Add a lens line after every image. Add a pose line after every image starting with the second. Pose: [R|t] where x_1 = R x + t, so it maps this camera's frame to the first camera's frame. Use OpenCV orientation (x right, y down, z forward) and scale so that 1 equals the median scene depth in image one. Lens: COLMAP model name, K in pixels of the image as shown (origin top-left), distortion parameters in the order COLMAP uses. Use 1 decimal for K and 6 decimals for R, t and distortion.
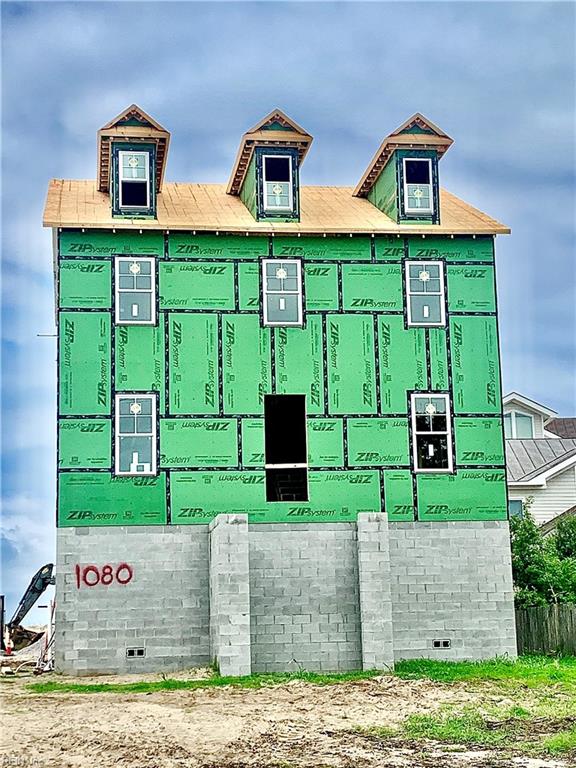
lens RADIAL K [[998.7, 0, 280.2], [0, 998.7, 413.7], [0, 0, 1]] dist [0.108079, 0.000000]
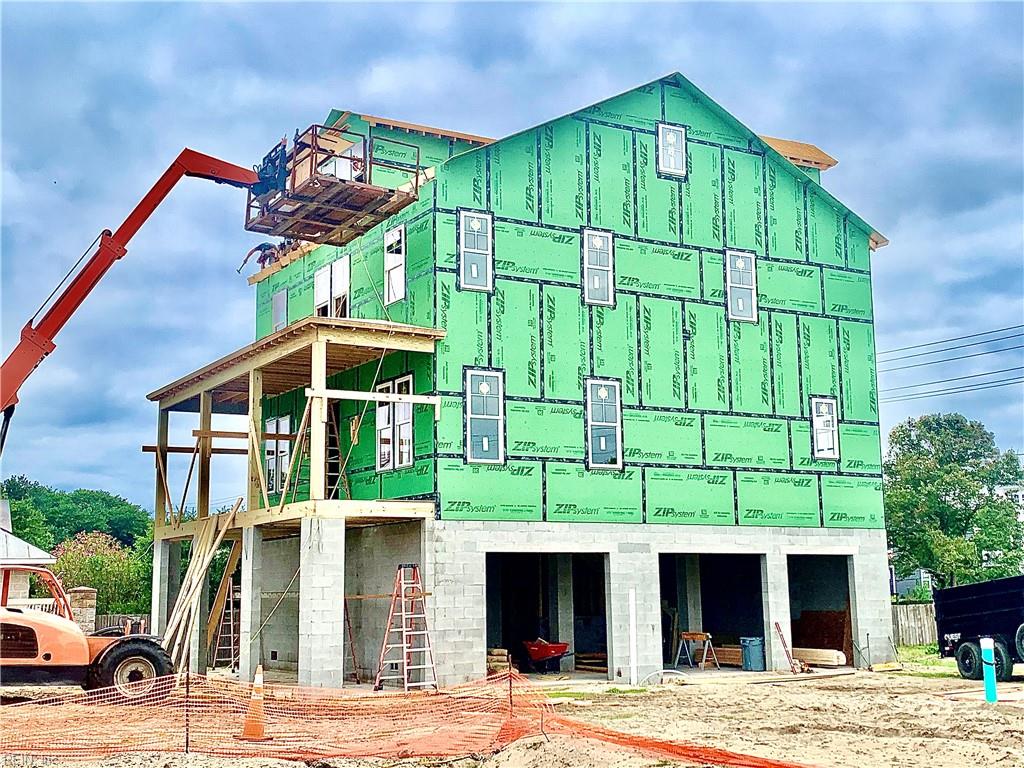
lens RADIAL K [[1291.9, 0, 526.0], [0, 1291.9, 348.1], [0, 0, 1]] dist [0.012174, 0.000000]
pose [[0.918645, 0.083640, 0.386129, -0.542902], [-0.074527, 0.996474, -0.038539, 0.001692], [-0.387991, 0.006627, 0.921639, -0.056868]]
